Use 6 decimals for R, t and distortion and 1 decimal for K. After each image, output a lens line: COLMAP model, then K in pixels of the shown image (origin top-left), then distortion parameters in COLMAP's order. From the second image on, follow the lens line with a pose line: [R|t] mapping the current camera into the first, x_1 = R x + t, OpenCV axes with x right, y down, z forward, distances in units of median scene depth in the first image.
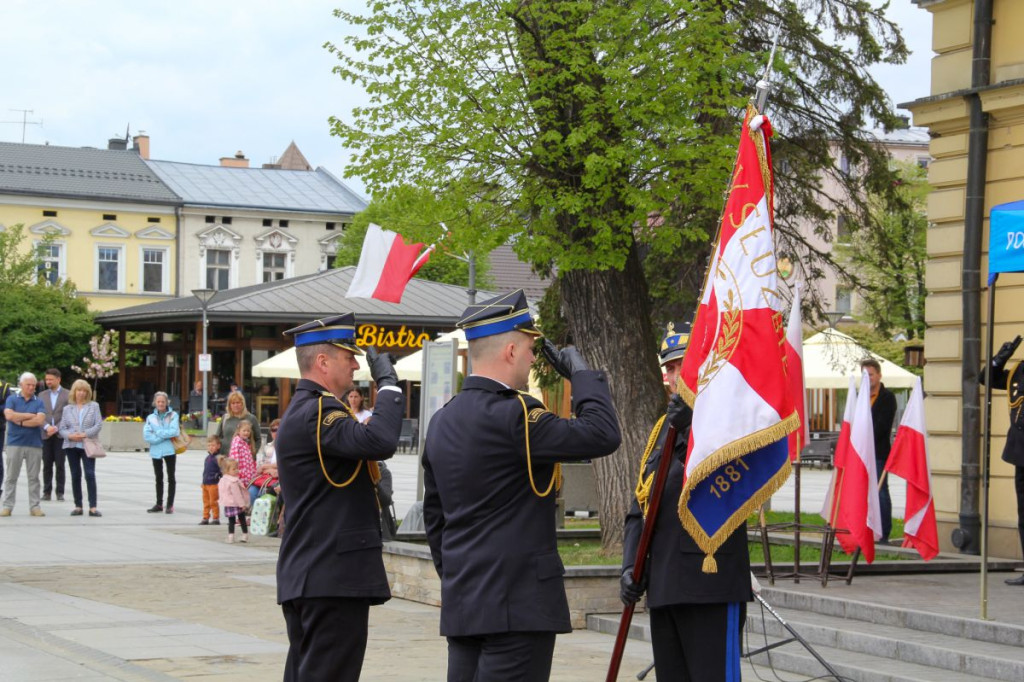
lens RADIAL K [[2093.1, 0, 509.2], [0, 2093.1, 393.7], [0, 0, 1]] dist [0.277924, 0.451490]
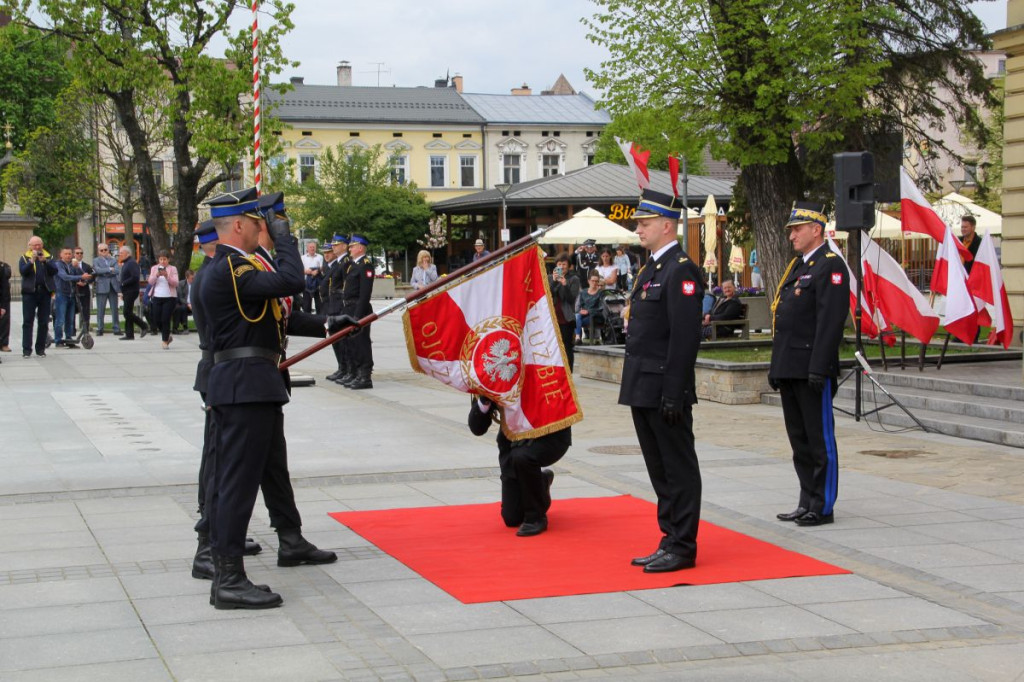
lens RADIAL K [[2093.1, 0, 509.2], [0, 2093.1, 393.7], [0, 0, 1]] dist [0.277924, 0.451490]
pose [[0.990371, -0.023304, -0.136467, 0.055625], [0.032630, 0.997253, 0.066502, -0.001998], [0.134542, -0.070315, 0.988410, -0.459637]]
